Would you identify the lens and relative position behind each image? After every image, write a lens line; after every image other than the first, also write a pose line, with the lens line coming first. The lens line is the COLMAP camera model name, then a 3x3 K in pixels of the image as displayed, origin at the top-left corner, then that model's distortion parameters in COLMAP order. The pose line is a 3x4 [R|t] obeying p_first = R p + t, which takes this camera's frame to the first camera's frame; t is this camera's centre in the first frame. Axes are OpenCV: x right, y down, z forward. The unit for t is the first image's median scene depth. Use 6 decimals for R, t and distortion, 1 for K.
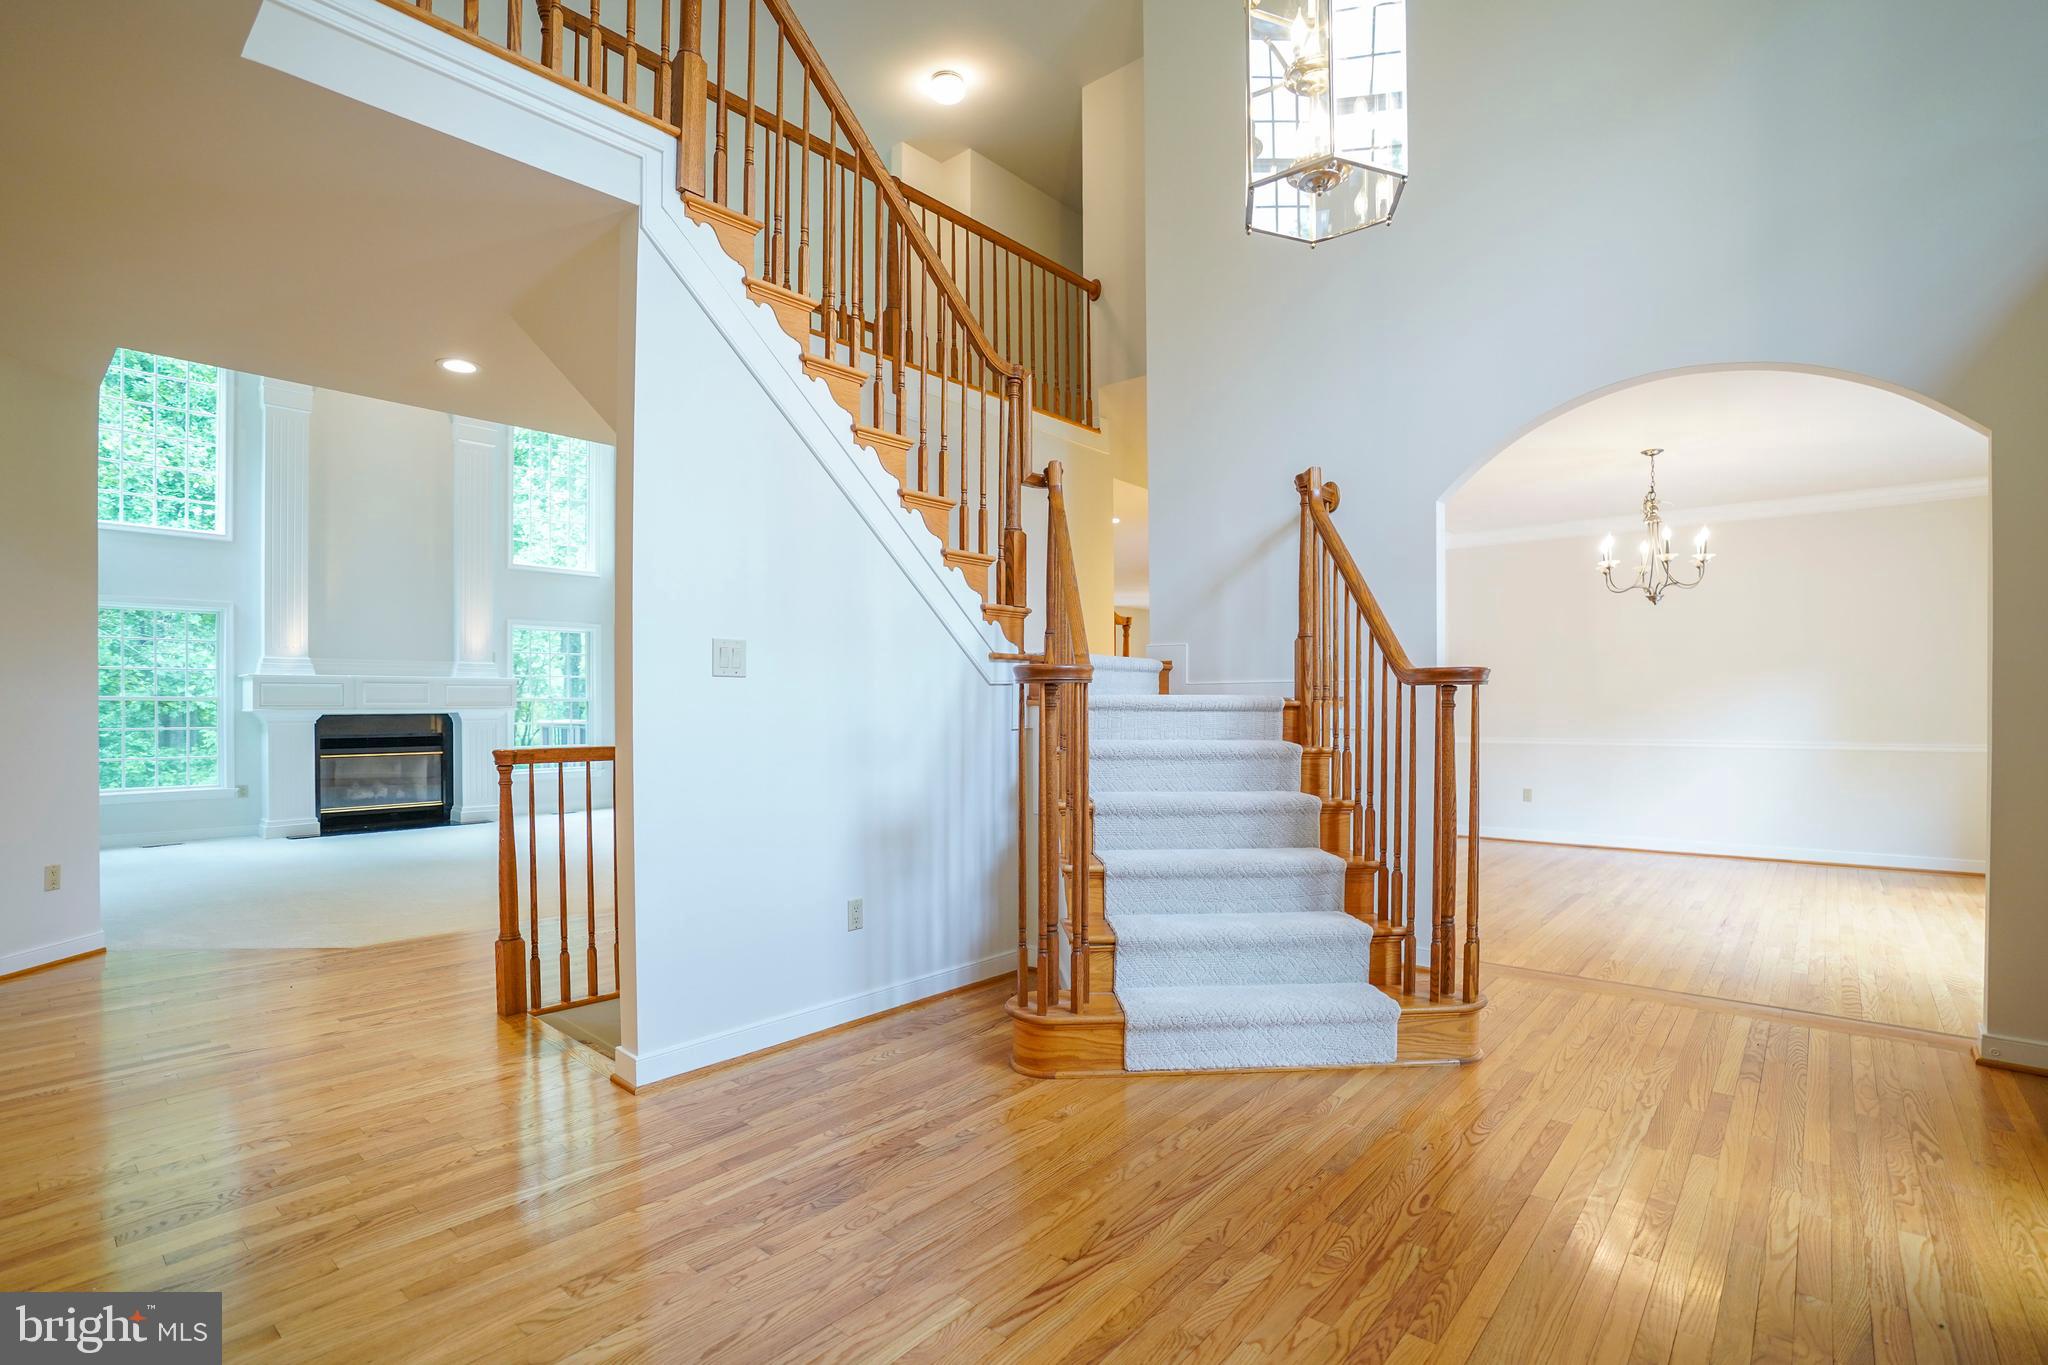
lens RADIAL K [[962.9, 0, 1094.5], [0, 962.9, 703.5], [0, 0, 1]] dist [-0.029005, 0.002225]
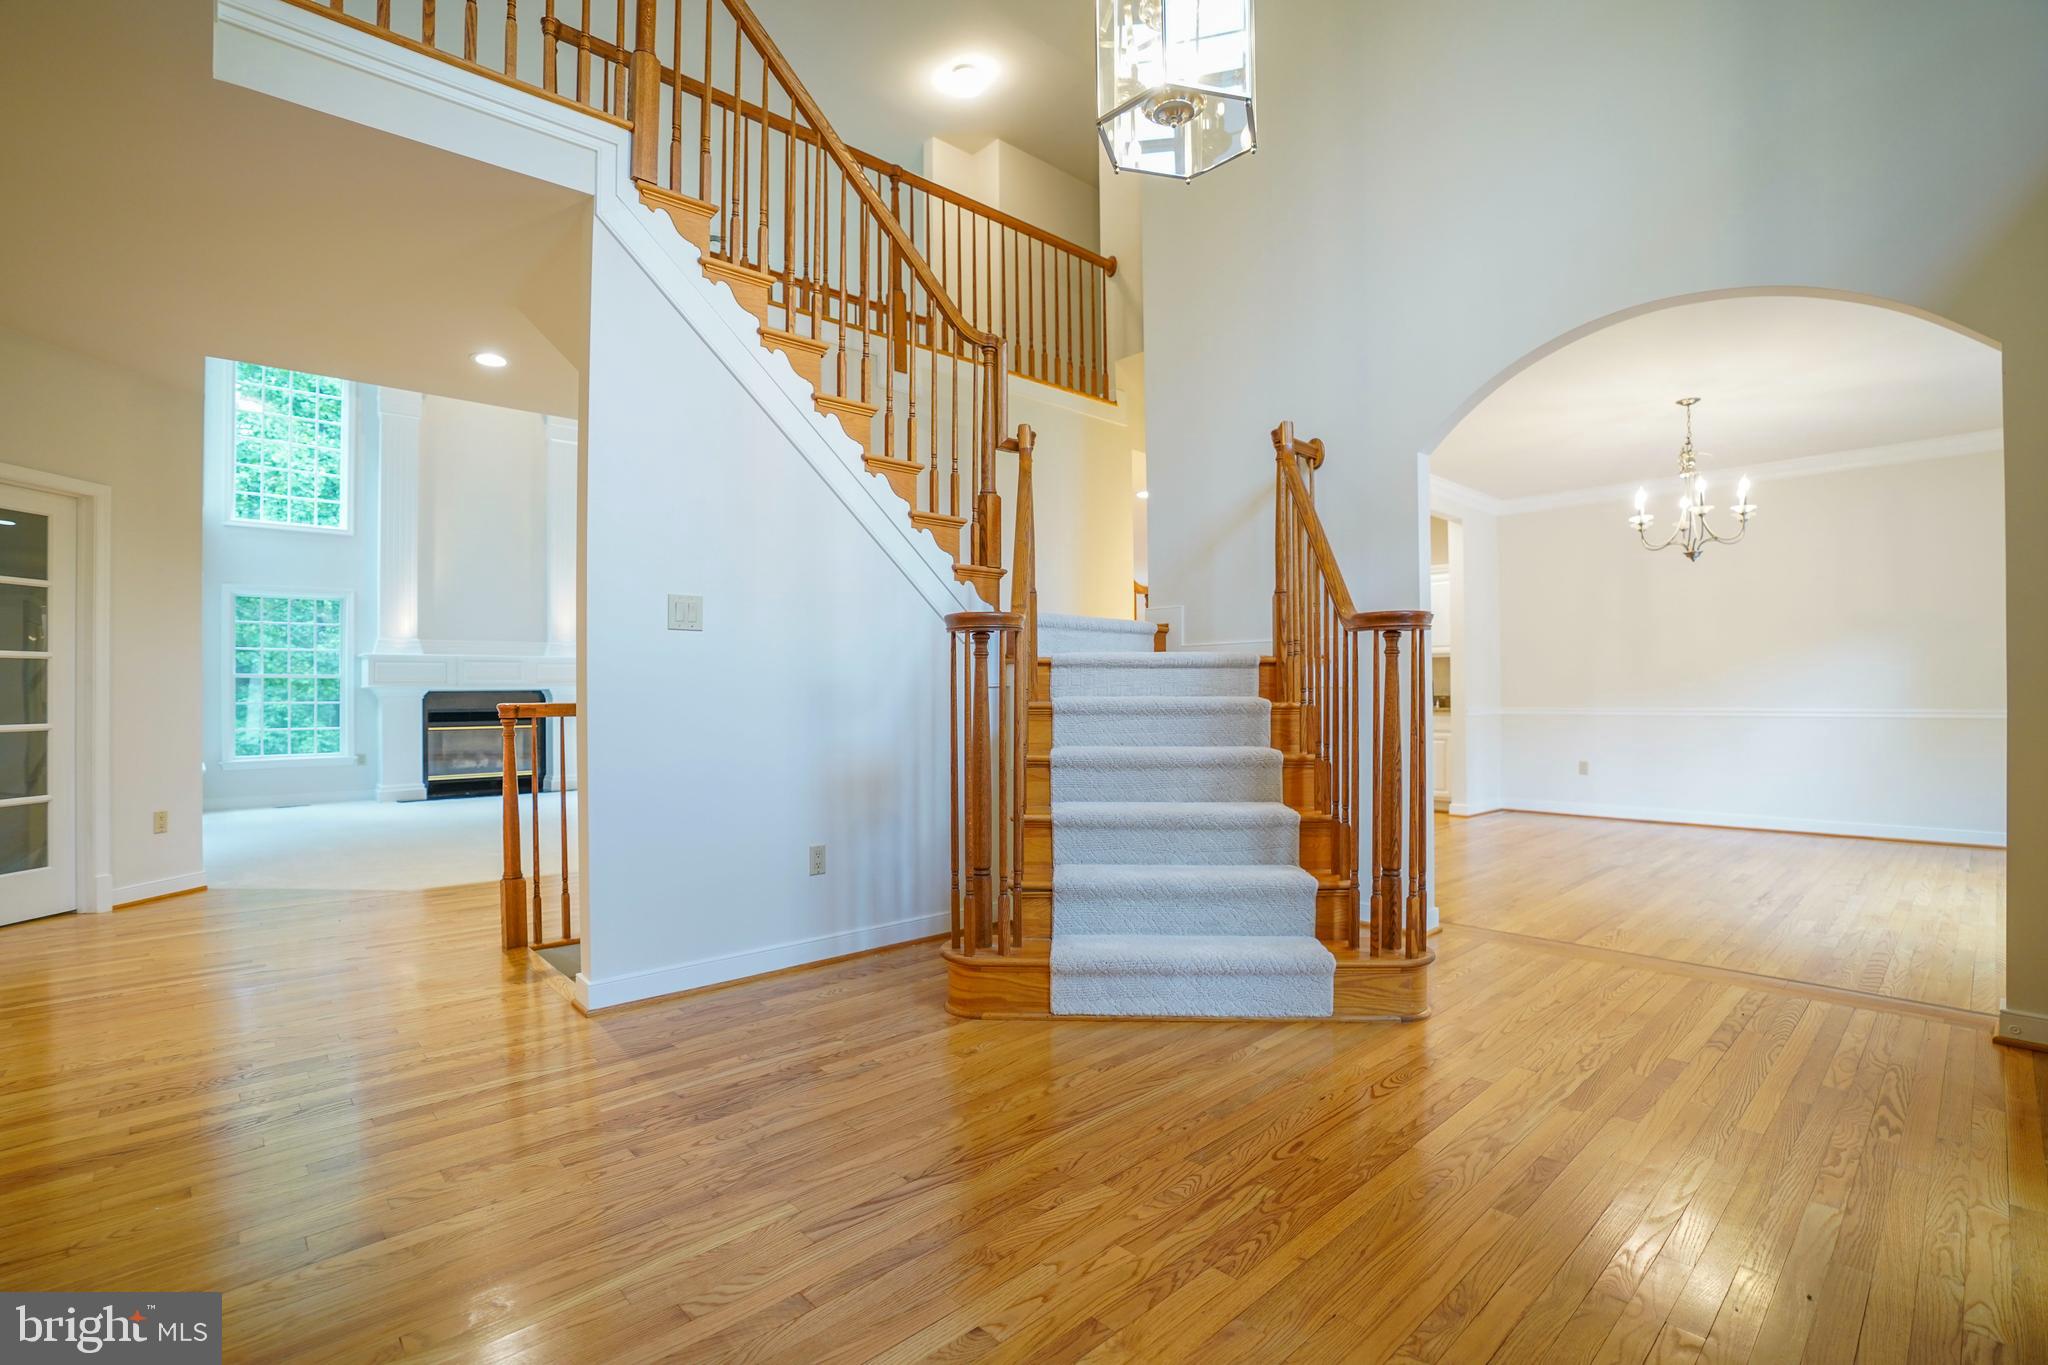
lens RADIAL K [[962.9, 0, 1302.9], [0, 962.9, 724.3], [0, 0, 1]] dist [-0.029005, 0.002225]
pose [[0.994388, -0.007036, -0.105556, 0.382466], [0.005661, 0.999895, -0.013318, 0.088122], [0.105639, 0.012646, 0.994324, 0.021267]]
